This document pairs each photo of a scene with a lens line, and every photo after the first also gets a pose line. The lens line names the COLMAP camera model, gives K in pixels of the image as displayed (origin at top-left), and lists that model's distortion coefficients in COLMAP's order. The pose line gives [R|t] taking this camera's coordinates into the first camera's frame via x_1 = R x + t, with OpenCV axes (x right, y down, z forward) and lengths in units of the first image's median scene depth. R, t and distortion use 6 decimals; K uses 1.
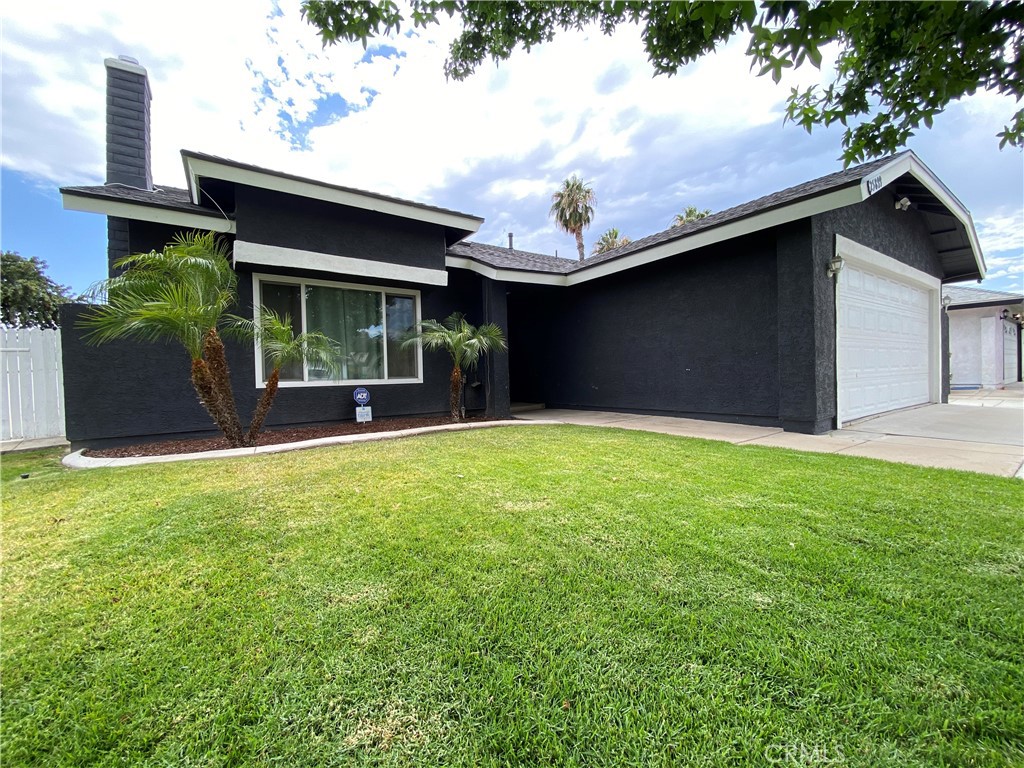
lens RADIAL K [[403.9, 0, 512.0], [0, 403.9, 384.0], [0, 0, 1]] dist [-0.044609, -0.000315]
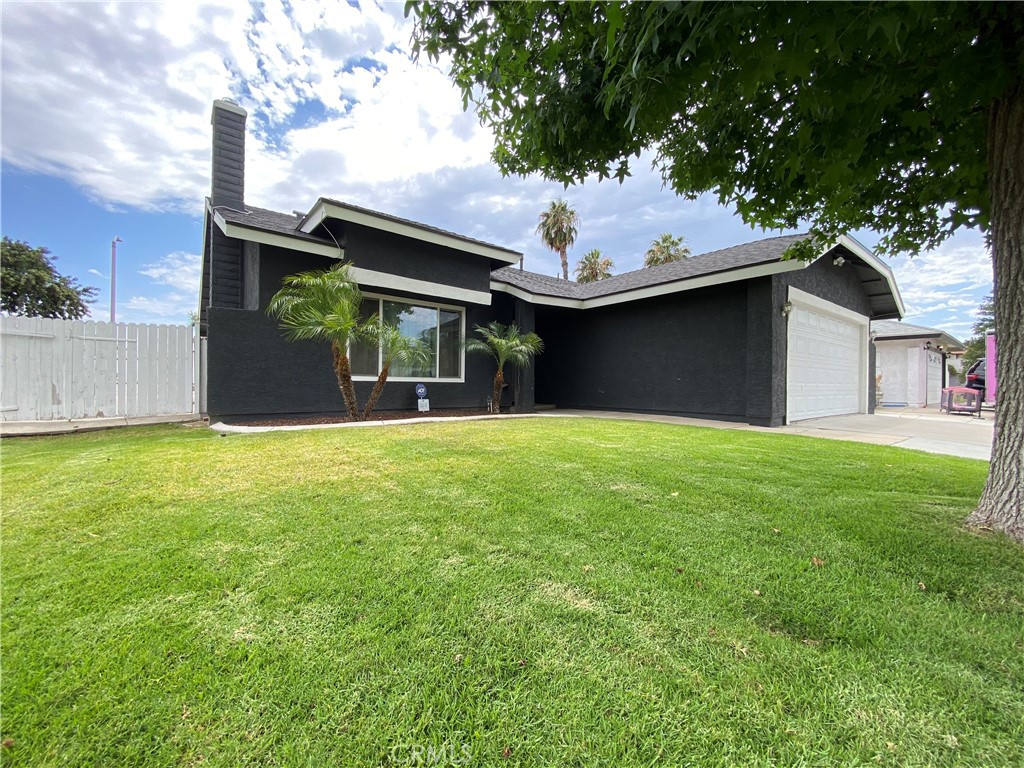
lens RADIAL K [[409.7, 0, 491.5], [0, 409.7, 384.0], [0, 0, 1]] dist [-0.074068, 0.007323]
pose [[0.998663, 0.038730, 0.034228, -0.181594], [-0.037967, 0.999022, -0.022670, 0.027555], [-0.035073, 0.021340, 0.999157, -0.245265]]
